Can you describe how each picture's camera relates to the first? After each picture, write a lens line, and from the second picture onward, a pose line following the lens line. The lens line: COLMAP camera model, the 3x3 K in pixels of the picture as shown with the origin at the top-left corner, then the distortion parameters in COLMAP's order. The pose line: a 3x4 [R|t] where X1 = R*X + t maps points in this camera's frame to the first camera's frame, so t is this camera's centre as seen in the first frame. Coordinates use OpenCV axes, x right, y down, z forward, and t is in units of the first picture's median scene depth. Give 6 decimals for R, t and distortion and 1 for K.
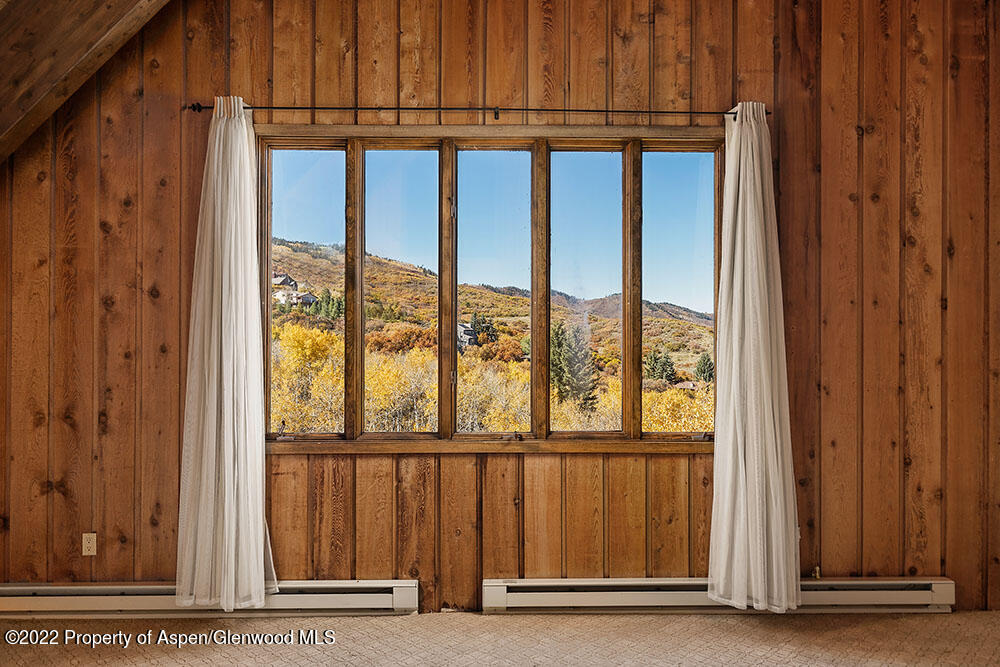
lens RADIAL K [[653.9, 0, 501.3], [0, 653.9, 338.9], [0, 0, 1]] dist [-0.003016, 0.005878]
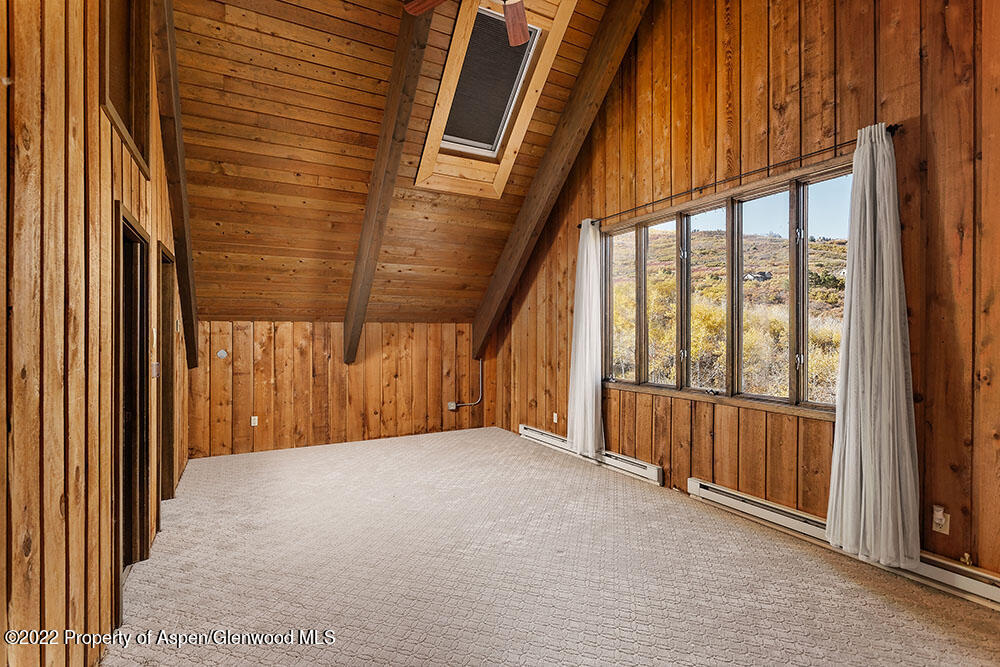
lens RADIAL K [[481.0, 0, 501.4], [0, 481.0, 333.0], [0, 0, 1]] dist [0.002151, 0.000339]
pose [[0.459292, -0.002777, -0.888281, 0.821517], [0.008322, 0.999965, 0.001177, 0.000349], [0.888247, -0.007933, 0.459298, 0.019152]]
